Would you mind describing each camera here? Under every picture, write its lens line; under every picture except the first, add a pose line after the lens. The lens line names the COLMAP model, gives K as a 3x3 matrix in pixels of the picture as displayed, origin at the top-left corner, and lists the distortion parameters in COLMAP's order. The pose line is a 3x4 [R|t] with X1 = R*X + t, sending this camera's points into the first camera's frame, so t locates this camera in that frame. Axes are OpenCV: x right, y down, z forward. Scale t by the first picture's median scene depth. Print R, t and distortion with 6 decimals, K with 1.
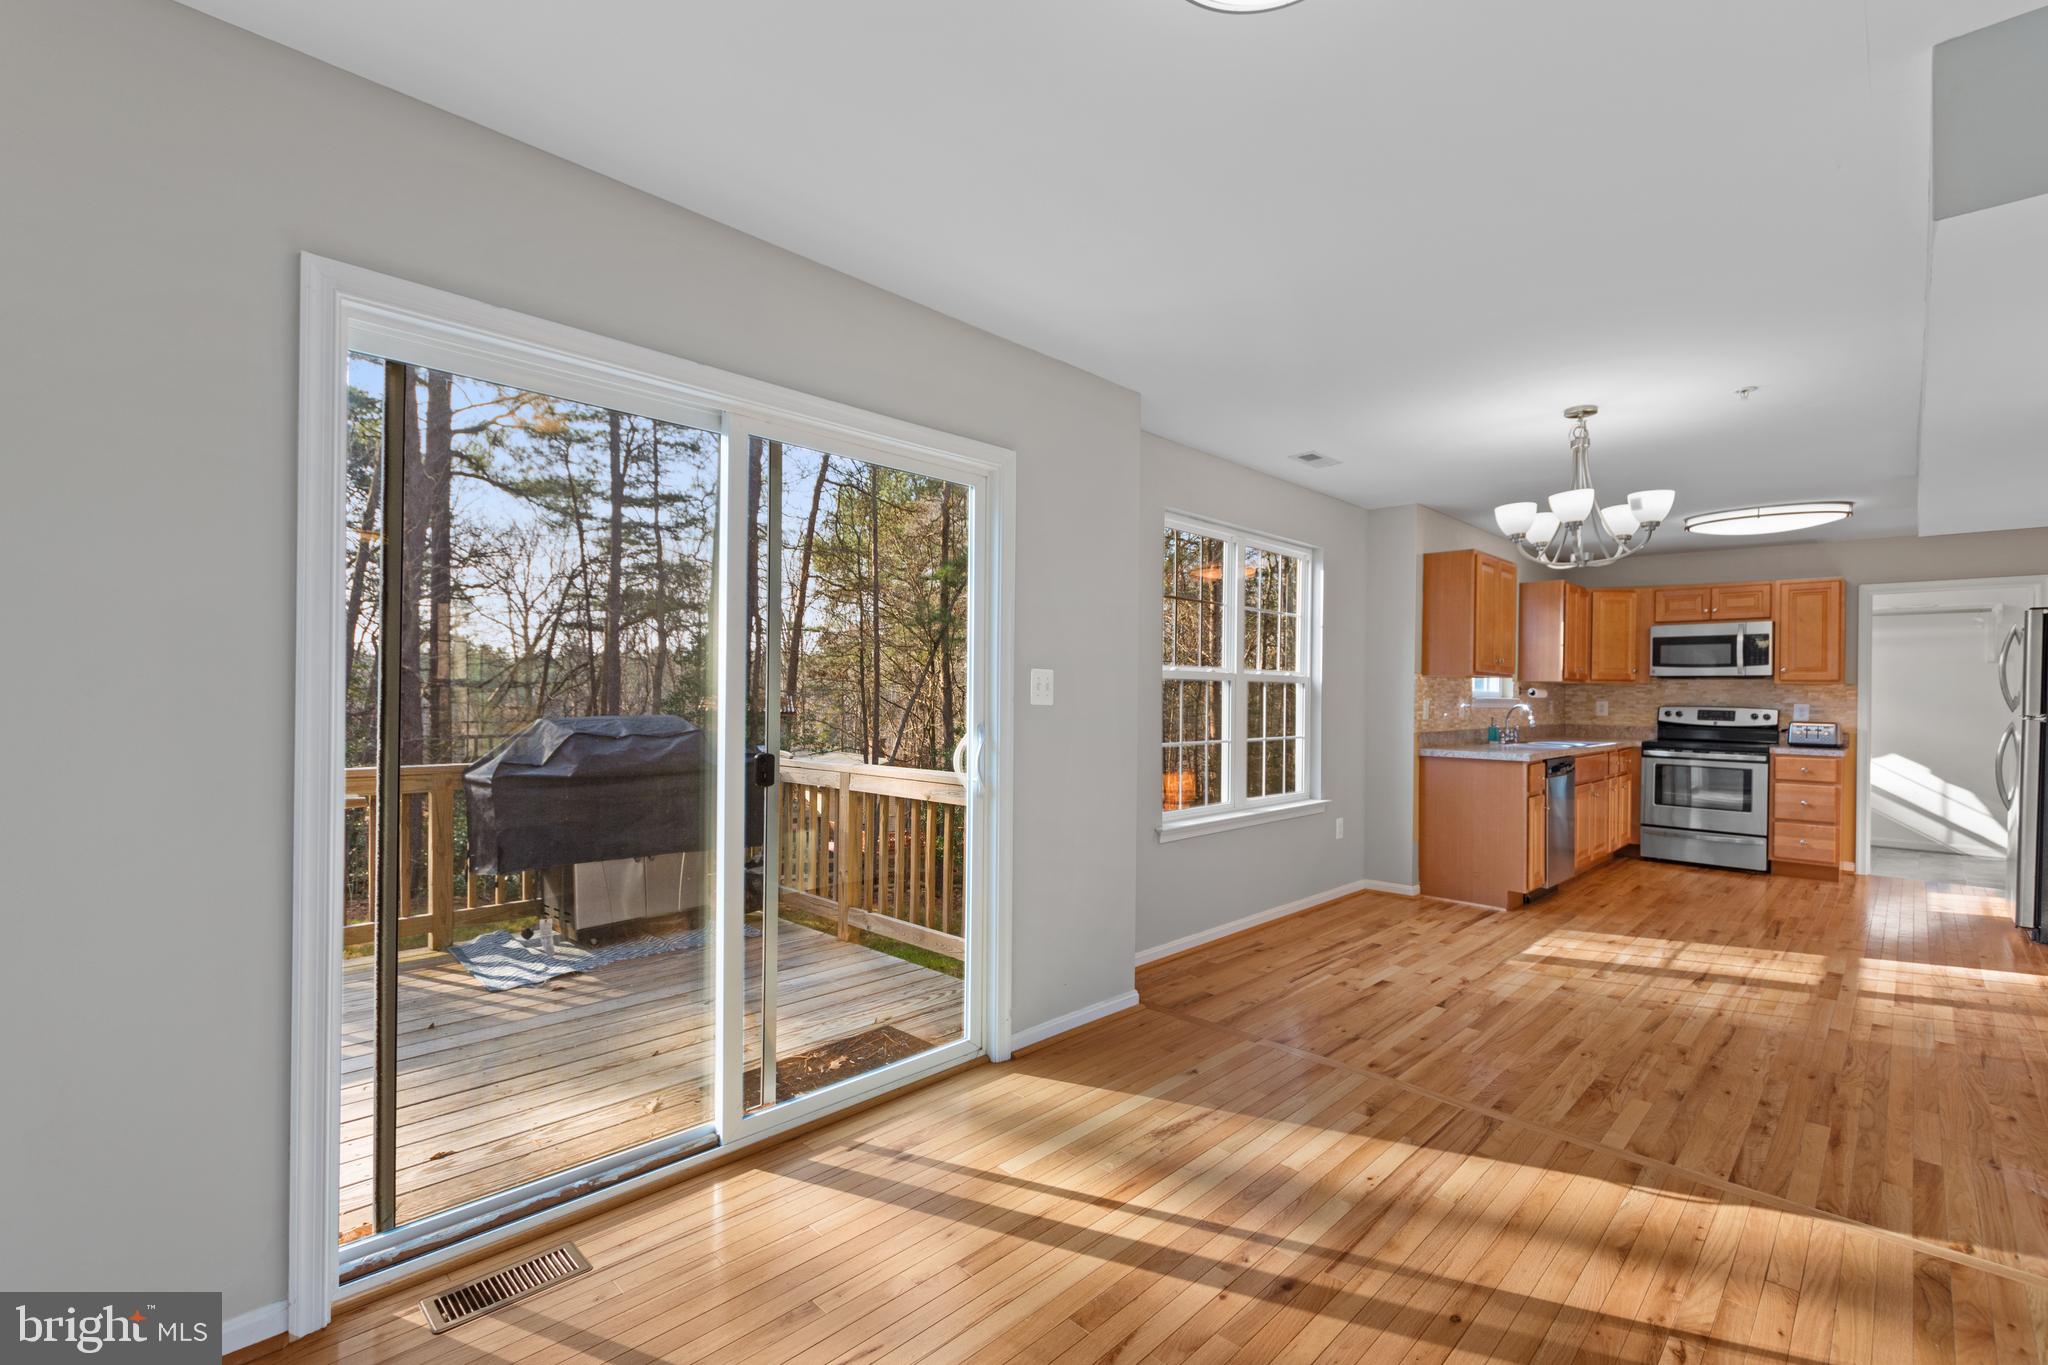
lens RADIAL K [[906.1, 0, 1023.2], [0, 906.1, 696.2], [0, 0, 1]] dist [-0.000535, -0.000114]
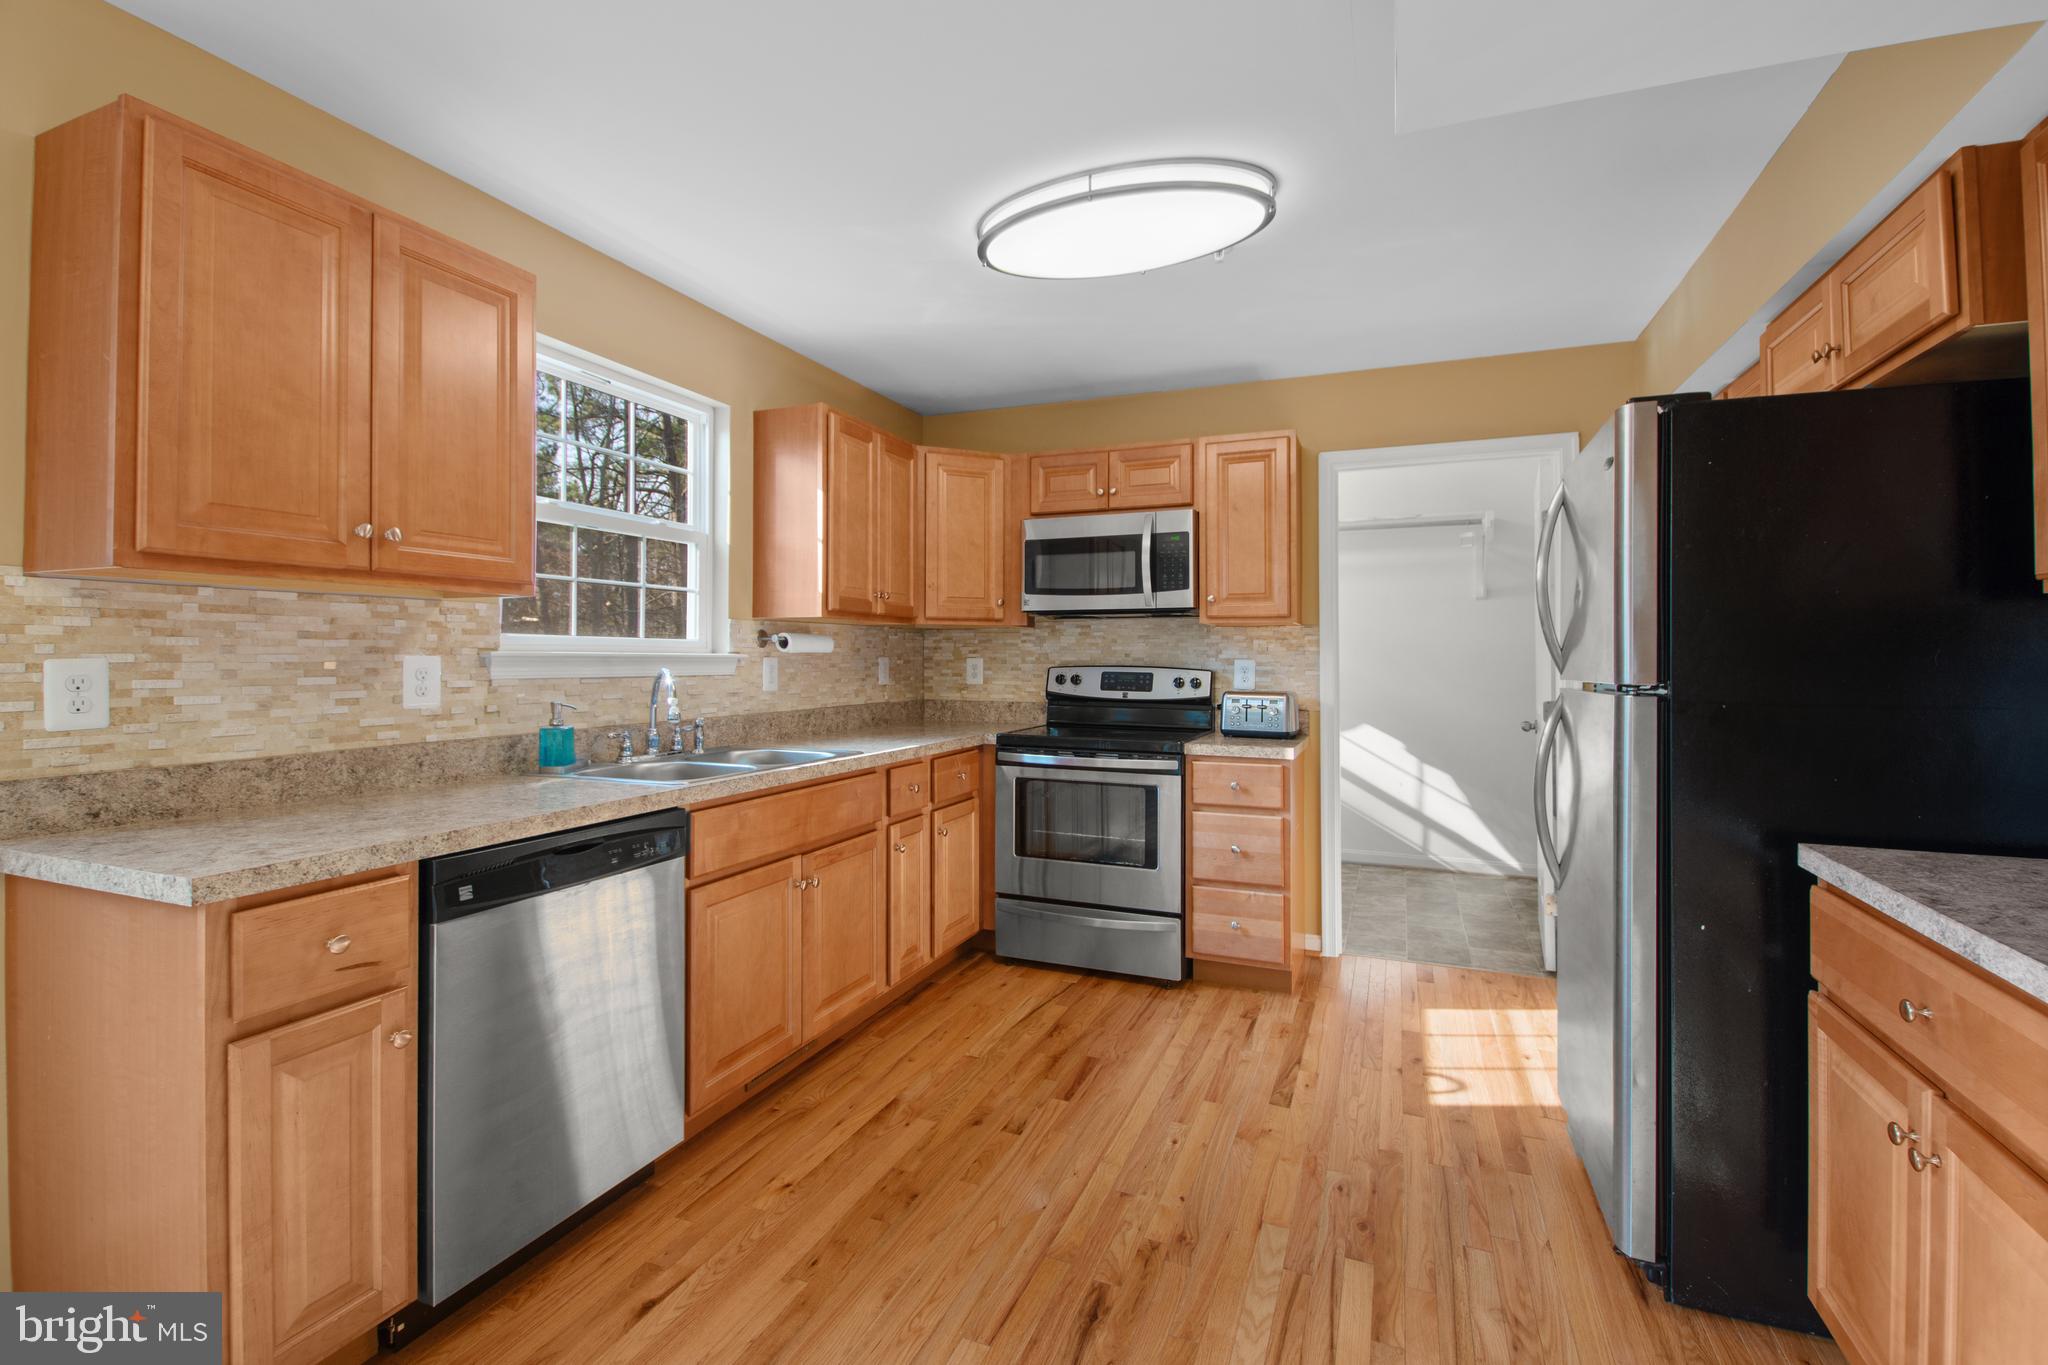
lens RADIAL K [[905.7, 0, 1032.5], [0, 905.7, 648.7], [0, 0, 1]] dist [0.026691, -0.016481]
pose [[0.922331, -0.006638, 0.386345, 0.554433], [0.010377, 0.999917, -0.007594, 0.004848], [-0.386262, 0.011013, 0.922323, 0.562454]]
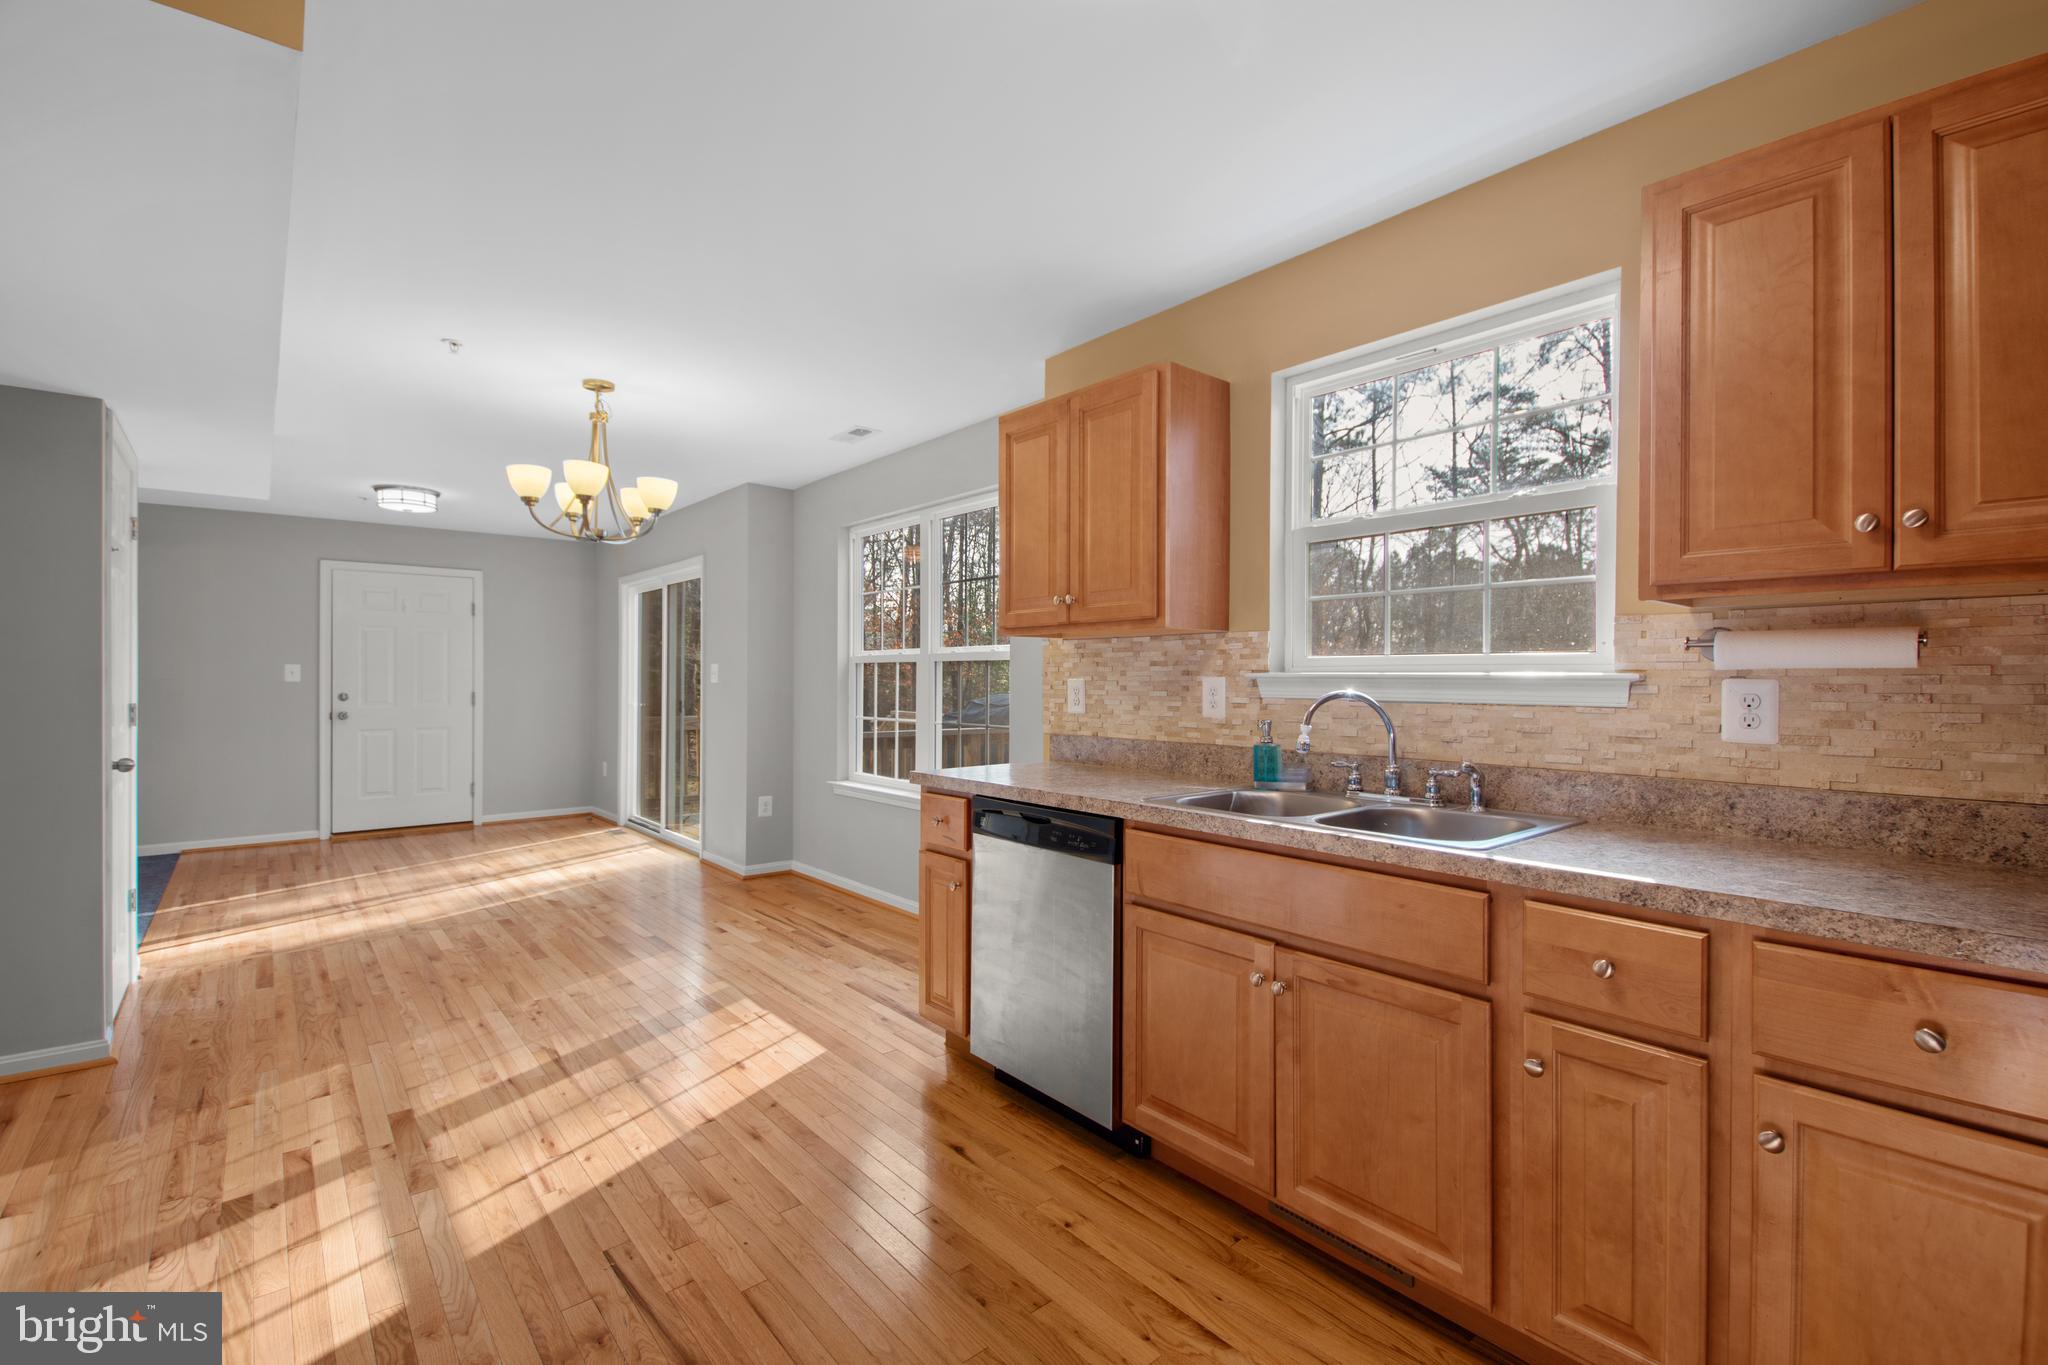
lens RADIAL K [[874.0, 0, 1021.1], [0, 874.0, 681.7], [0, 0, 1]] dist [0.003584, 0.000418]
pose [[-0.080843, -0.008600, -0.996690, 0.912691], [-0.006722, 0.999945, -0.008083, 0.008983], [0.996704, 0.006047, -0.080896, 0.917479]]
